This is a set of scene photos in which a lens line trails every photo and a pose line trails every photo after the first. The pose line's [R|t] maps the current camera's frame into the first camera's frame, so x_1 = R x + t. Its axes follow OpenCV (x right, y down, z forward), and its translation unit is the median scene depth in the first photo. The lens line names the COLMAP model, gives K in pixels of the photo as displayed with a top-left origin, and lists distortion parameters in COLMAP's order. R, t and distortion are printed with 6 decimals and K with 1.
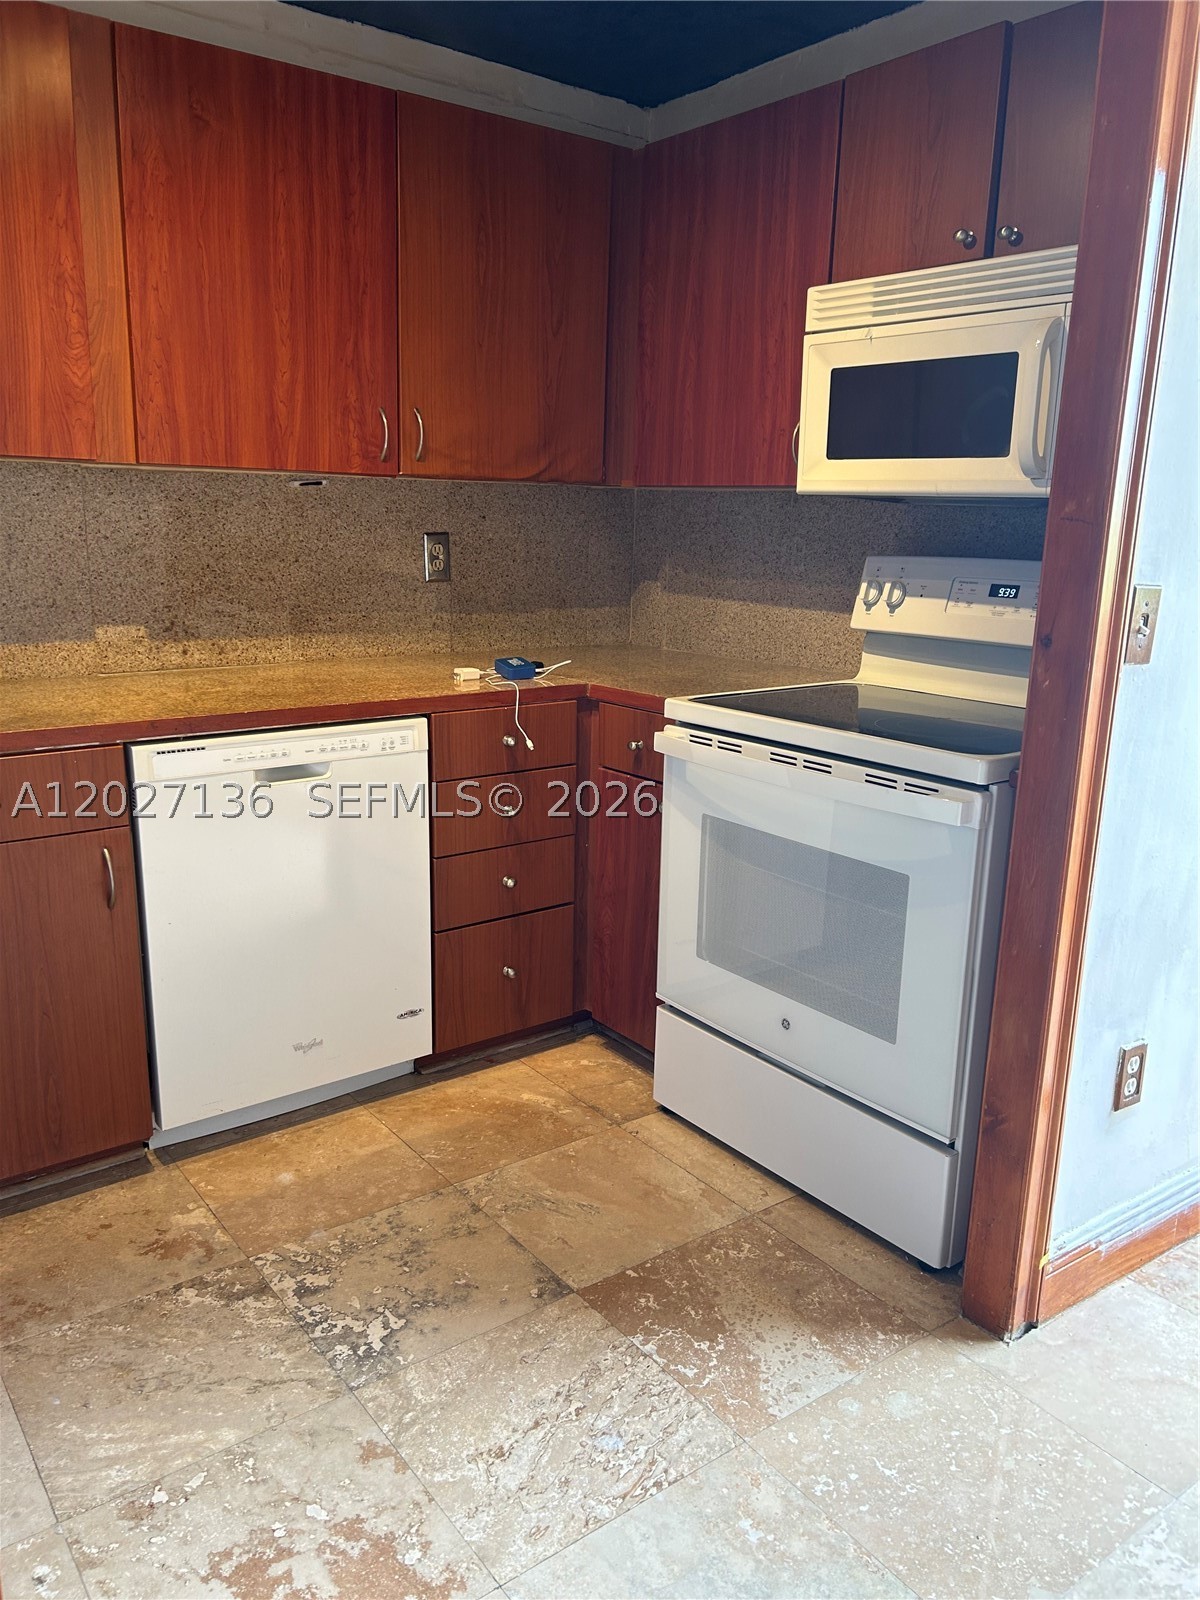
lens RADIAL K [[1218.8, 0, 592.7], [0, 1218.8, 801.5], [0, 0, 1]] dist [0.052904, -0.058305]
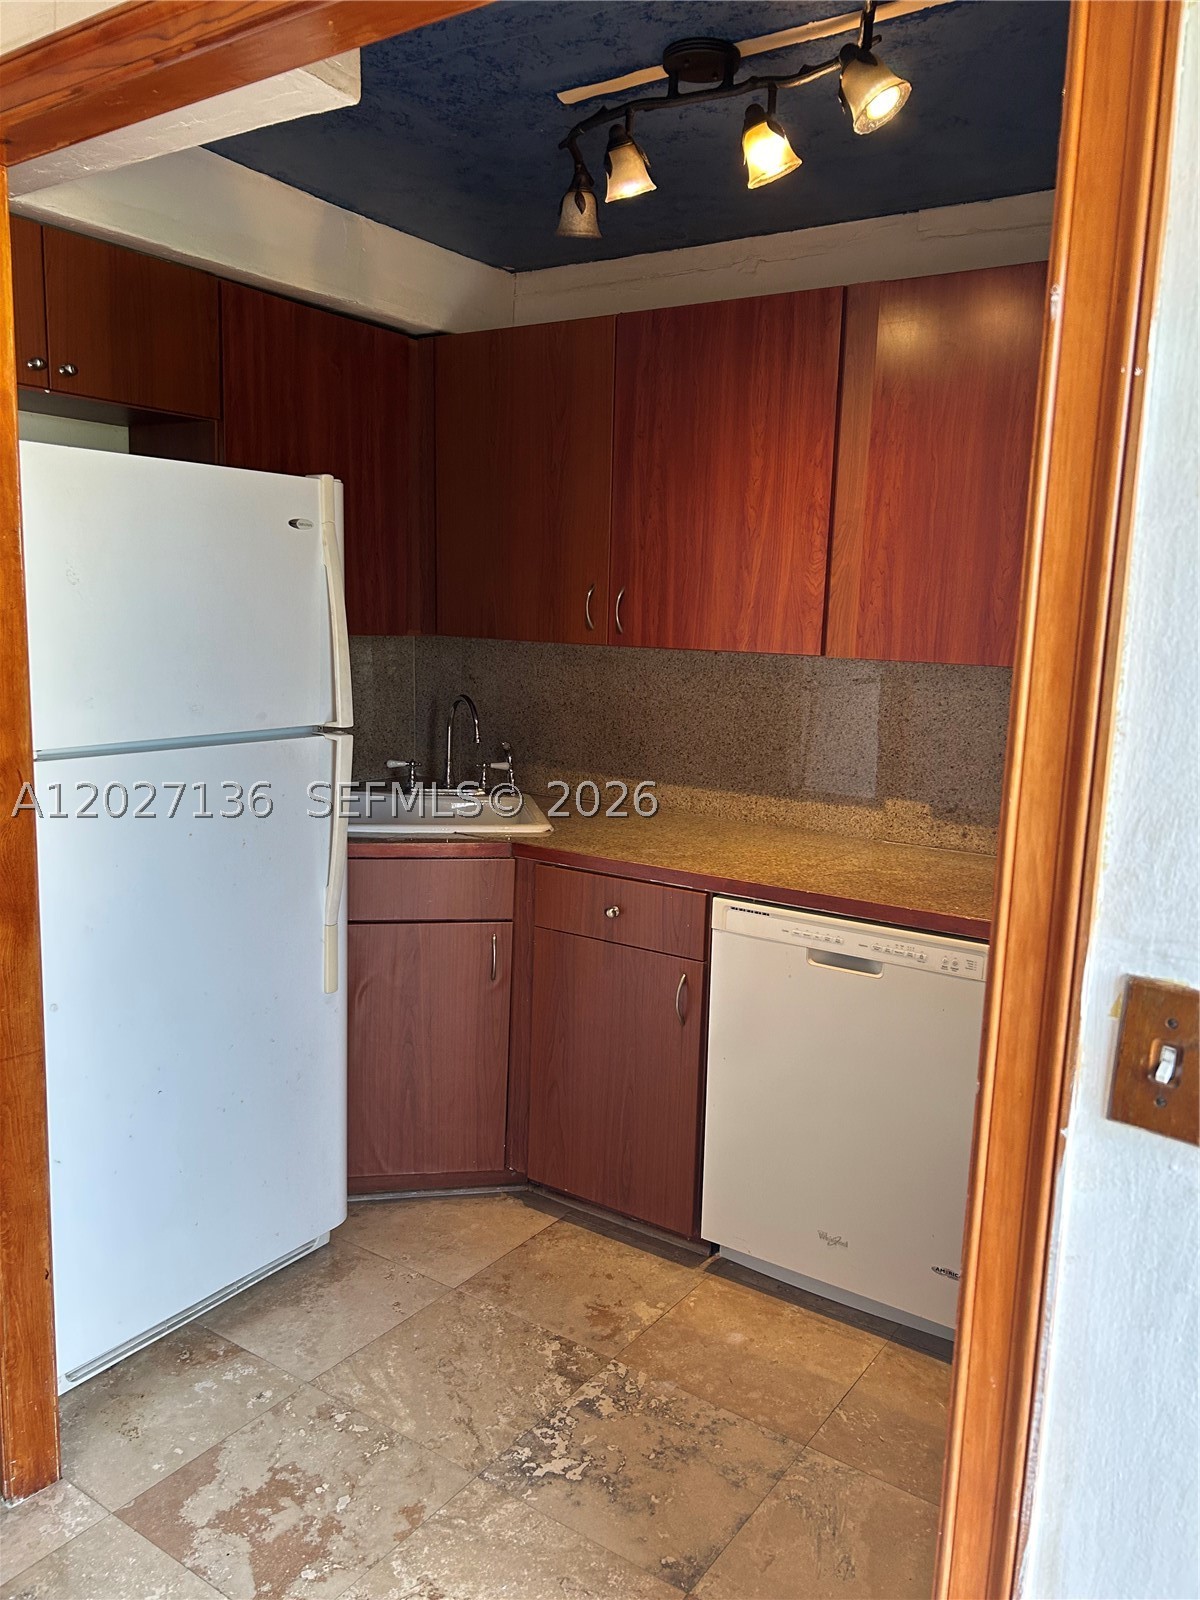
lens RADIAL K [[1218.8, 0, 592.4], [0, 1218.8, 799.2], [0, 0, 1]] dist [0.052904, -0.058305]
pose [[0.313033, 0.137086, -0.939797, 0.647363], [-0.243097, 0.968129, 0.060247, -0.171490], [0.918104, 0.209603, 0.336382, 0.466380]]
